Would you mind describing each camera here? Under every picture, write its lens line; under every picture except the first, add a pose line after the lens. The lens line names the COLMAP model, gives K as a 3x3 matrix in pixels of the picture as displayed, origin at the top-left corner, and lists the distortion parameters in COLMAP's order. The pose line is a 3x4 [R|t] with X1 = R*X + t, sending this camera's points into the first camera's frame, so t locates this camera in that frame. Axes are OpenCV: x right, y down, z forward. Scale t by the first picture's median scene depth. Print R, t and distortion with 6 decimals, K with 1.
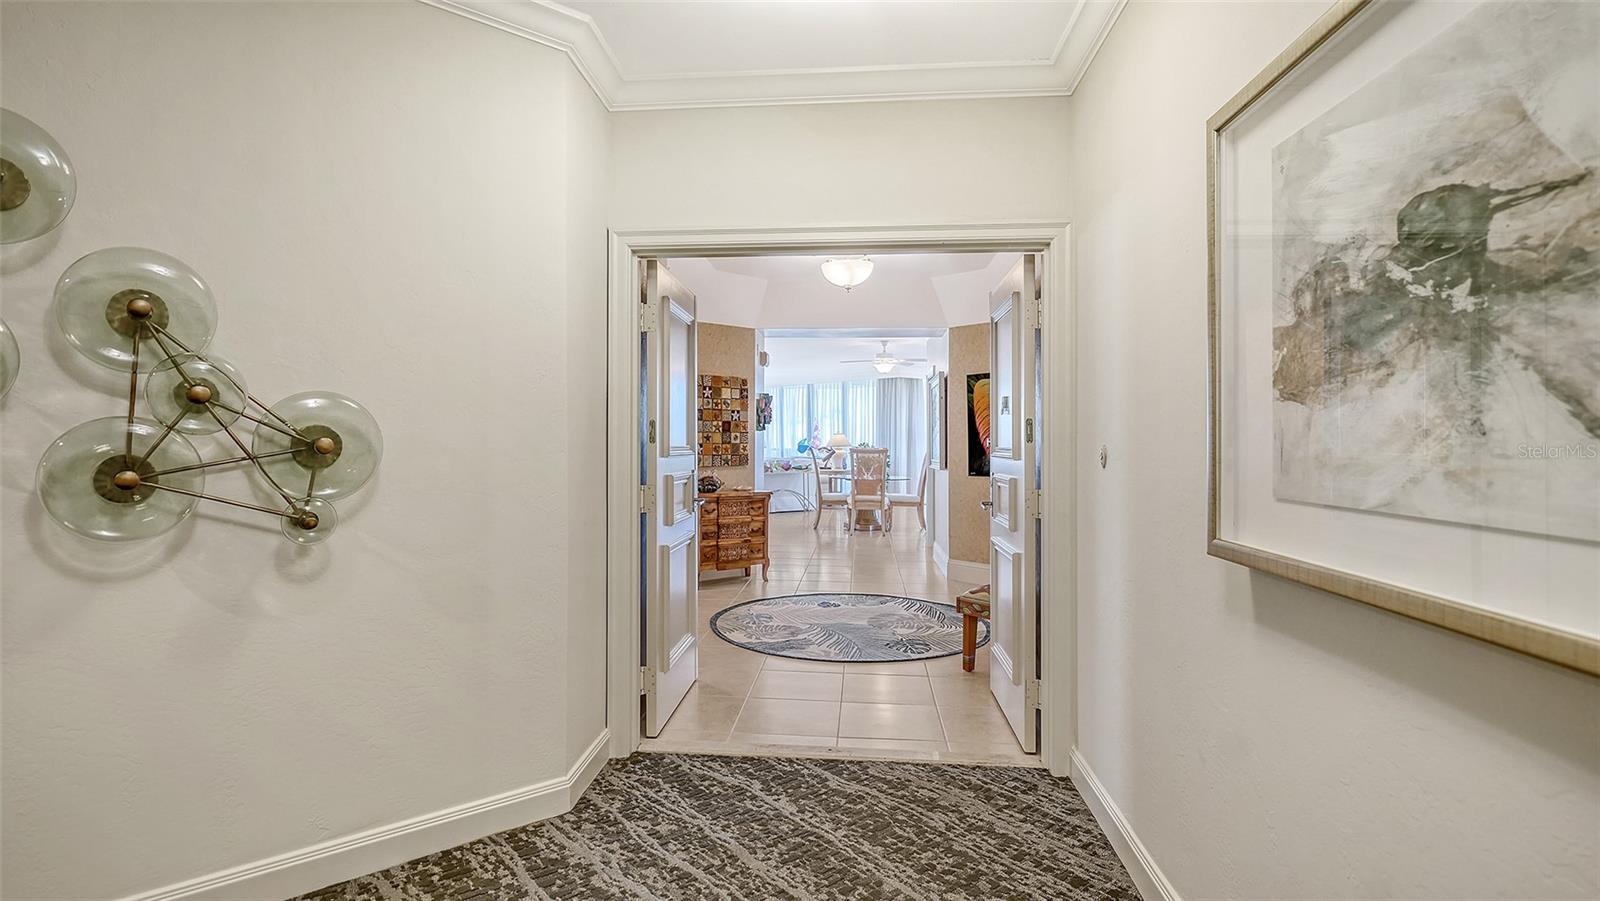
lens RADIAL K [[796.6, 0, 797.2], [0, 796.6, 447.9], [0, 0, 1]] dist [0.000813, 0.000005]
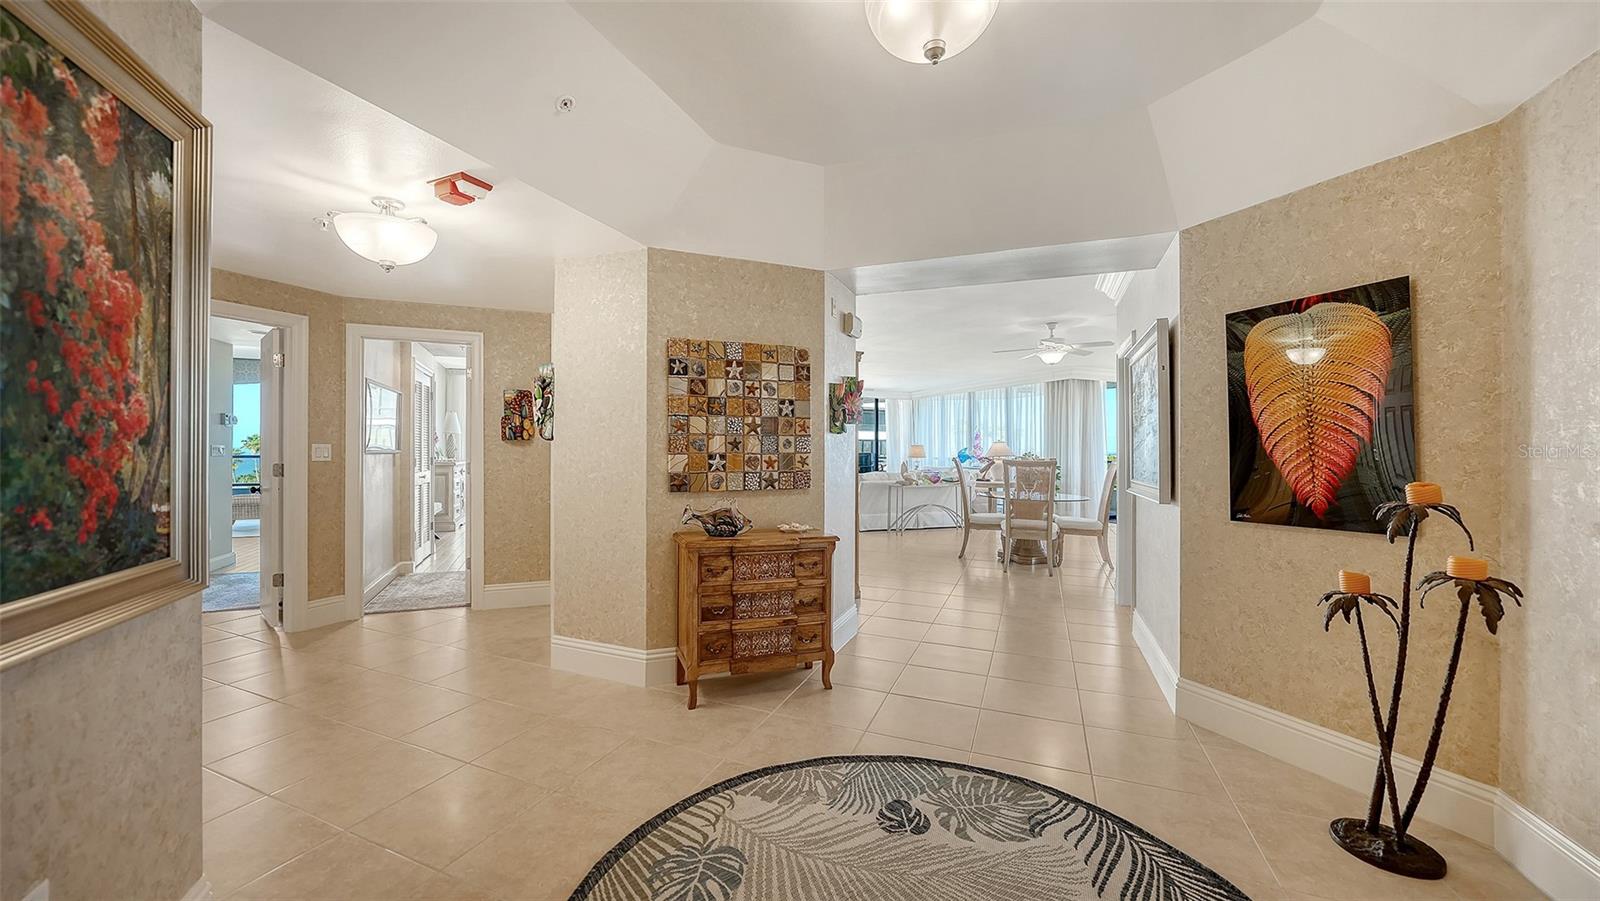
lens RADIAL K [[601.3, 0, 798.5], [0, 601.3, 451.1], [0, 0, 1]] dist [-0.002112, -0.000062]
pose [[0.956426, 0.001609, -0.291969, 0.064794], [-0.003798, 0.999969, -0.006930, -0.003951], [0.291949, 0.007737, 0.956403, 0.533992]]
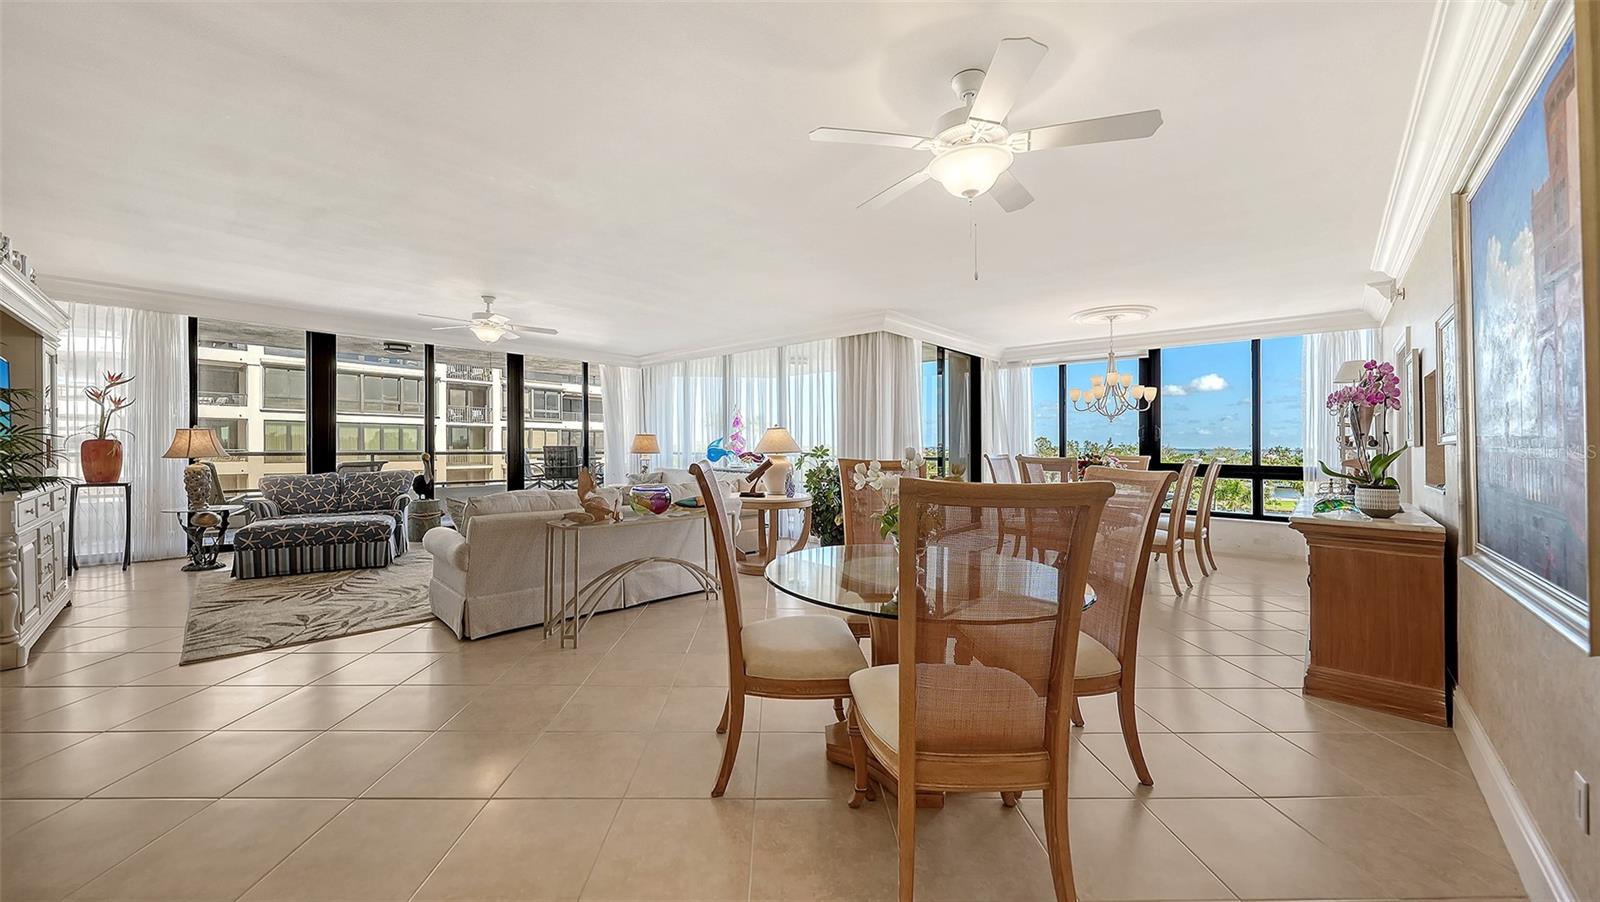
lens RADIAL K [[568.1, 0, 796.4], [0, 568.1, 448.4], [0, 0, 1]] dist [0.024049, 0.000141]
pose [[0.992960, 0.001056, 0.118449, 0.038852], [-0.000835, 0.999998, -0.001918, -0.006797], [-0.118450, 0.001806, 0.992958, 1.209976]]
